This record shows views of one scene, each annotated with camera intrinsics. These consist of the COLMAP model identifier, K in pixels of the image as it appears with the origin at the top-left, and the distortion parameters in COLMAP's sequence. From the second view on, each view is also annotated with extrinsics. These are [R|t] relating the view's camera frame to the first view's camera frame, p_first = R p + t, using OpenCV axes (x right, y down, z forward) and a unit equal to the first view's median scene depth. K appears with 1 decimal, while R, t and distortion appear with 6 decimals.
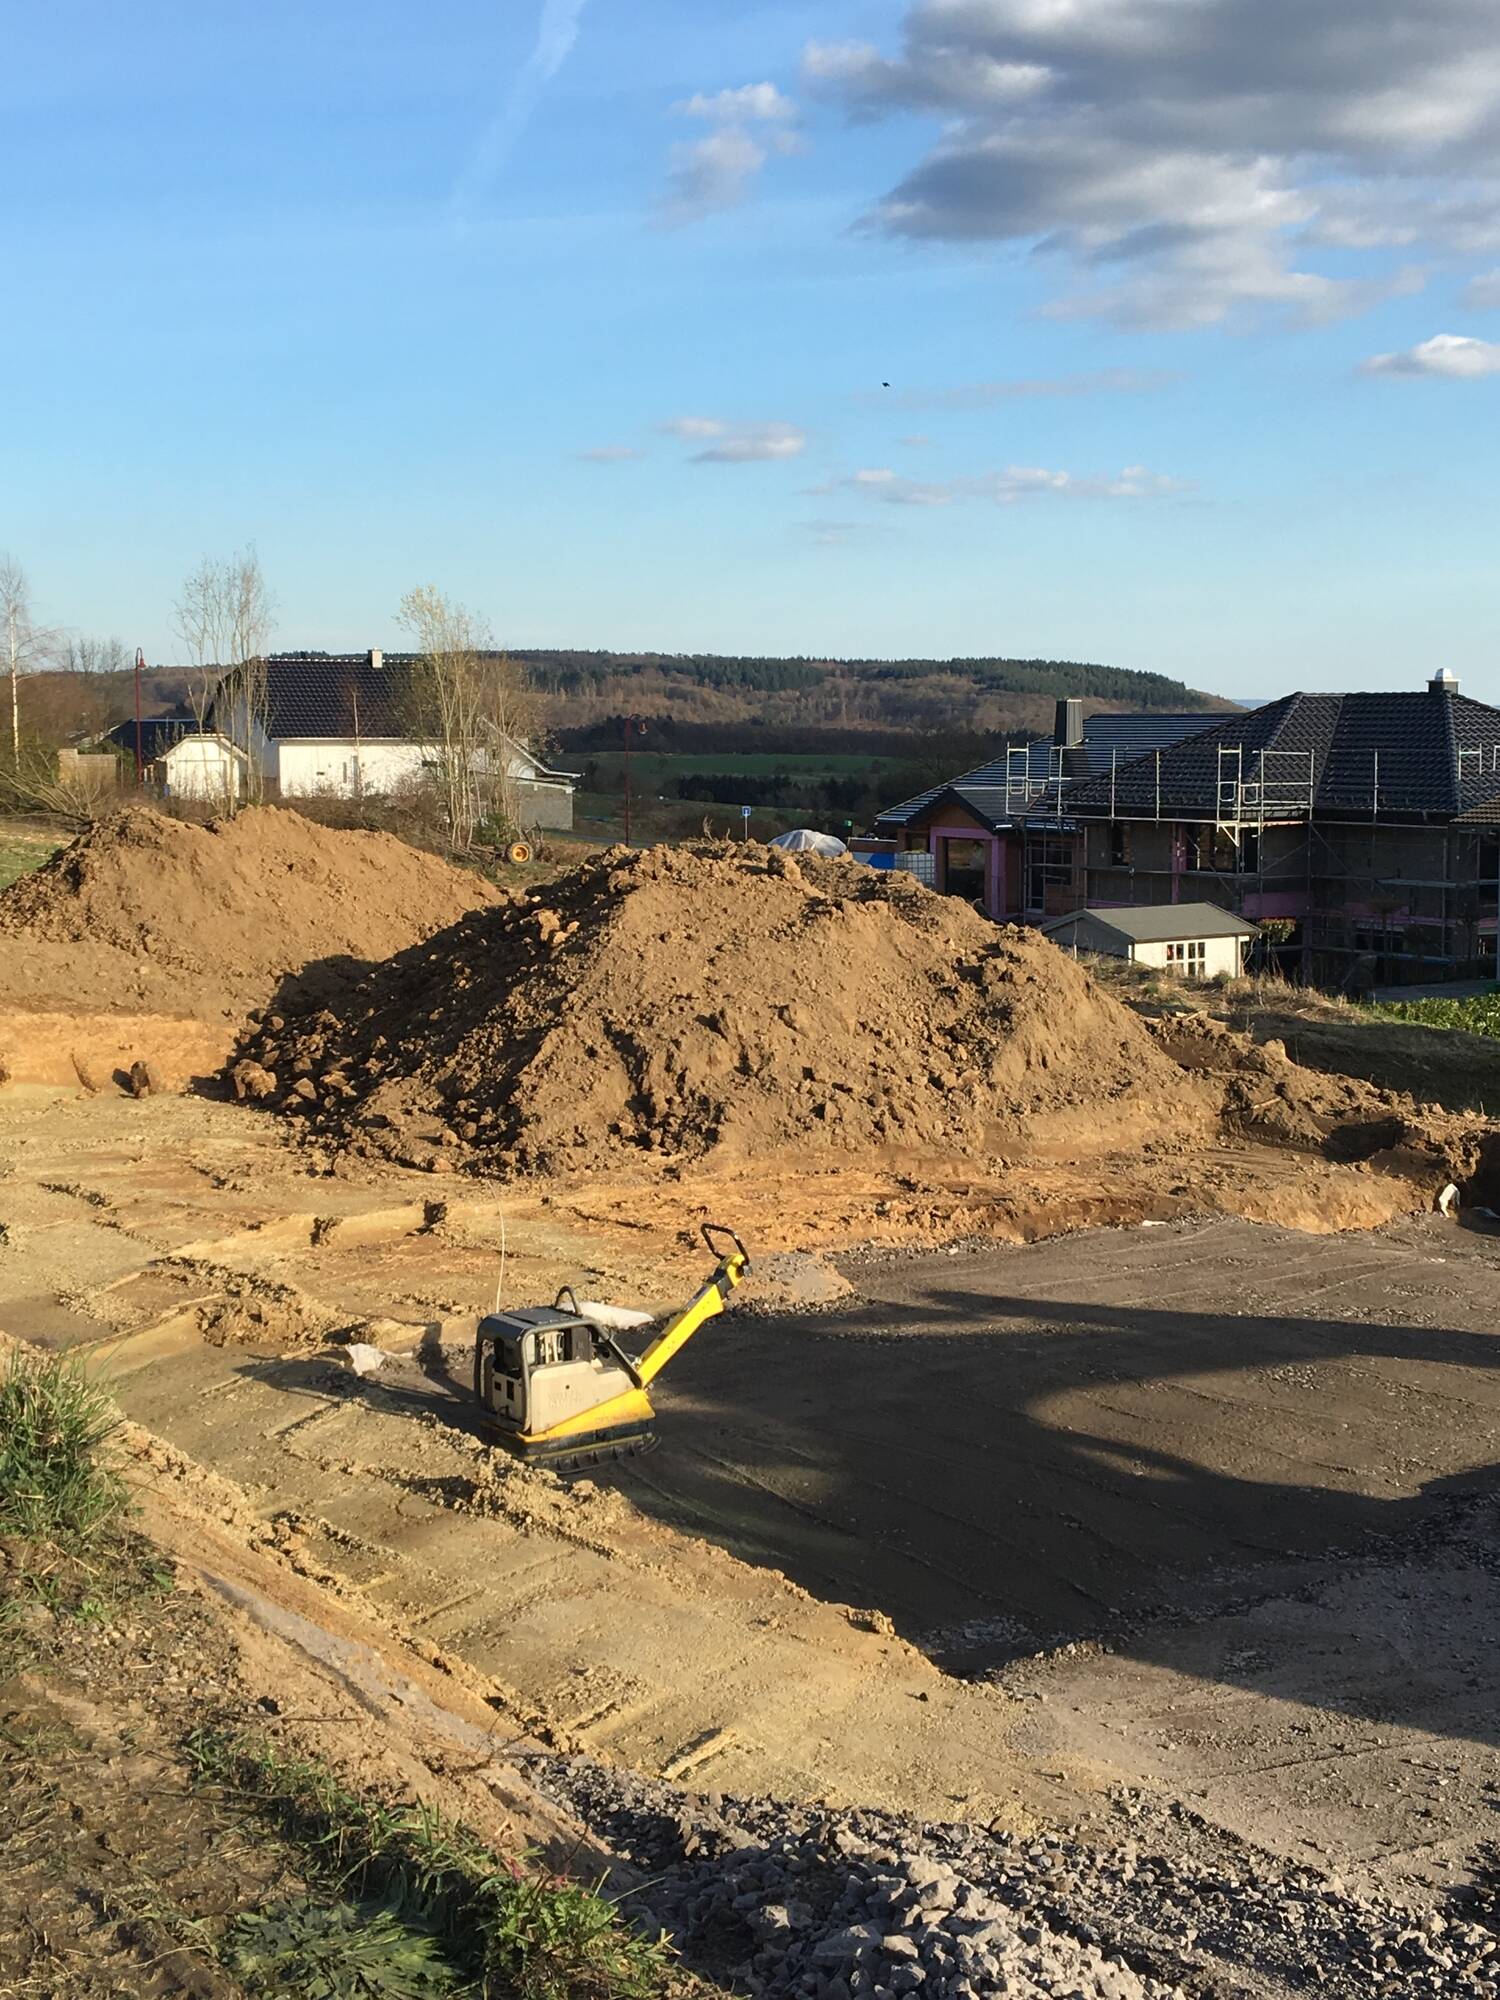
lens RADIAL K [[2645.0, 0, 750.5], [0, 2645.0, 995.6], [0, 0, 1]] dist [0.005615, 0.000000]
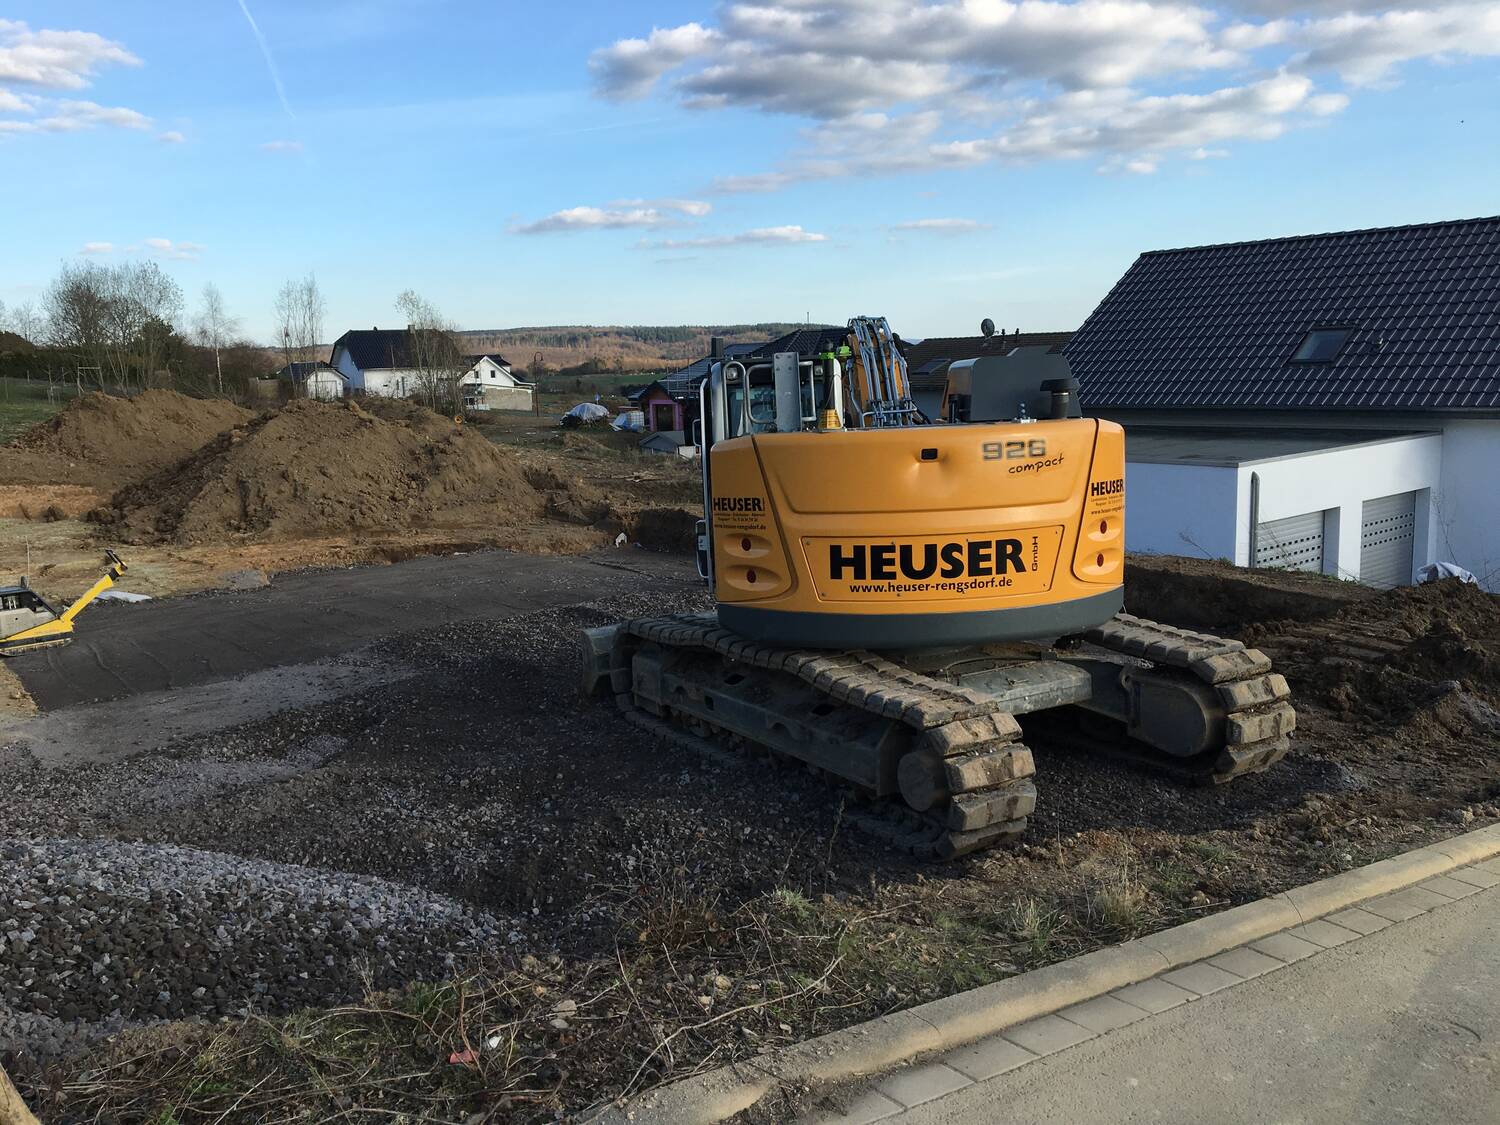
lens RADIAL K [[1262.0, 0, 750.8], [0, 1262.0, 566.5], [0, 0, 1]] dist [0.067810, -0.060945]
pose [[0.997777, -0.044035, 0.050030, 0.277911], [0.040919, 0.997257, 0.061678, 0.032321], [-0.052608, -0.059493, 0.996841, -0.077703]]
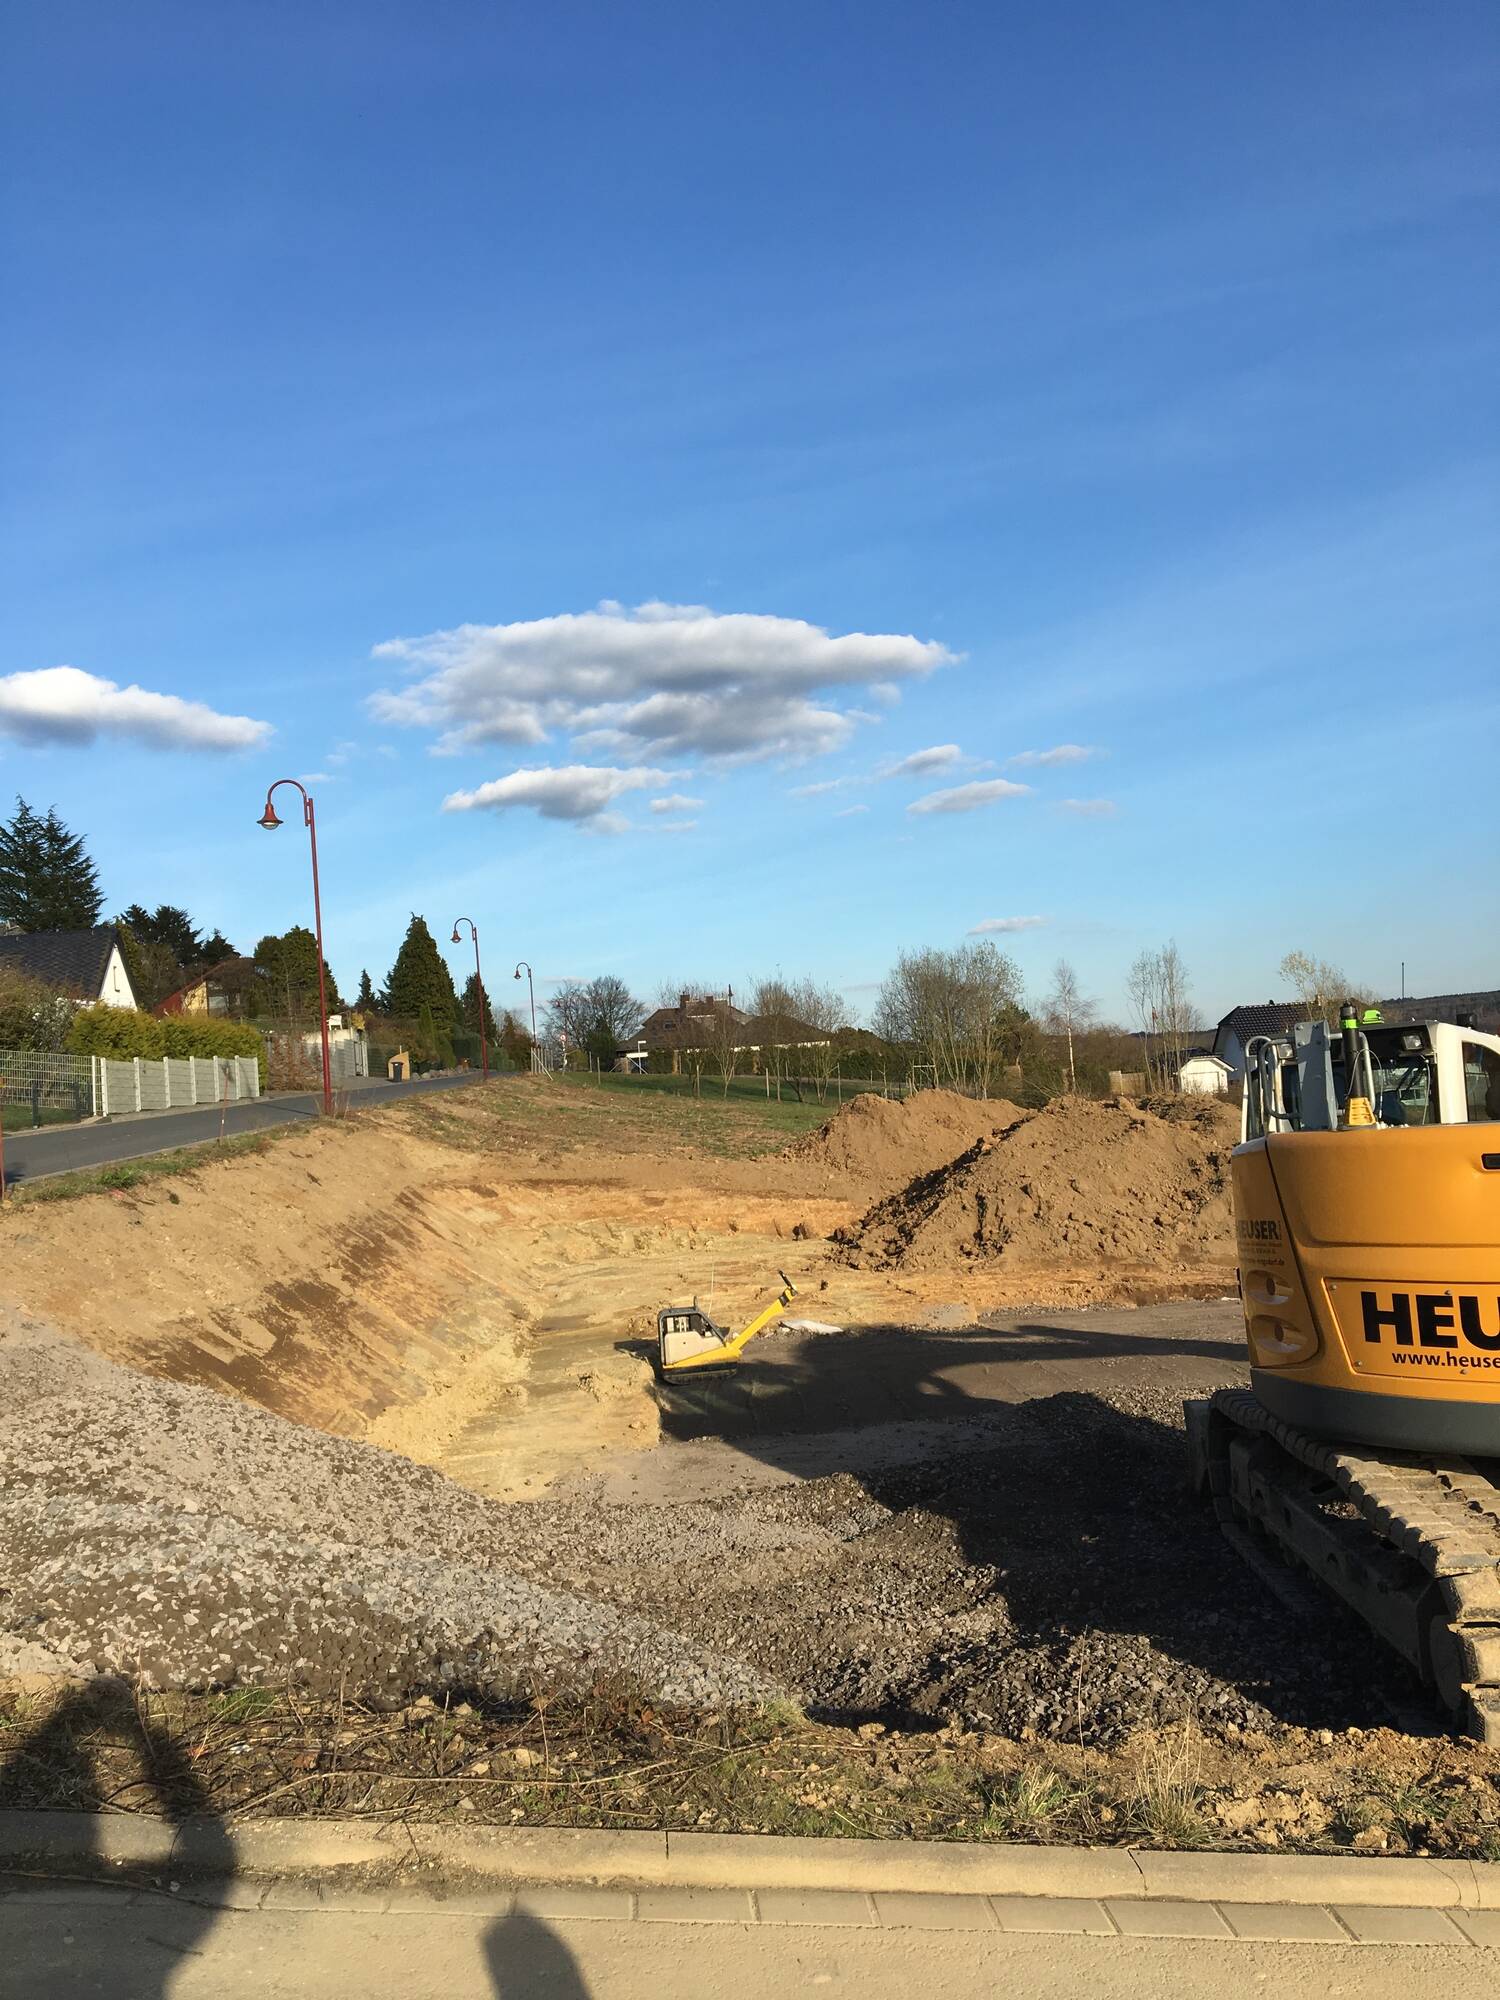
lens RADIAL K [[1682.6, 0, 748.9], [0, 1682.6, 989.3], [0, 0, 1]] dist [0.067810, -0.060945]
pose [[0.852696, -0.089252, -0.514727, 0.372573], [0.014276, 0.988911, -0.147824, 0.037013], [0.522213, 0.118701, 0.844514, -0.077022]]
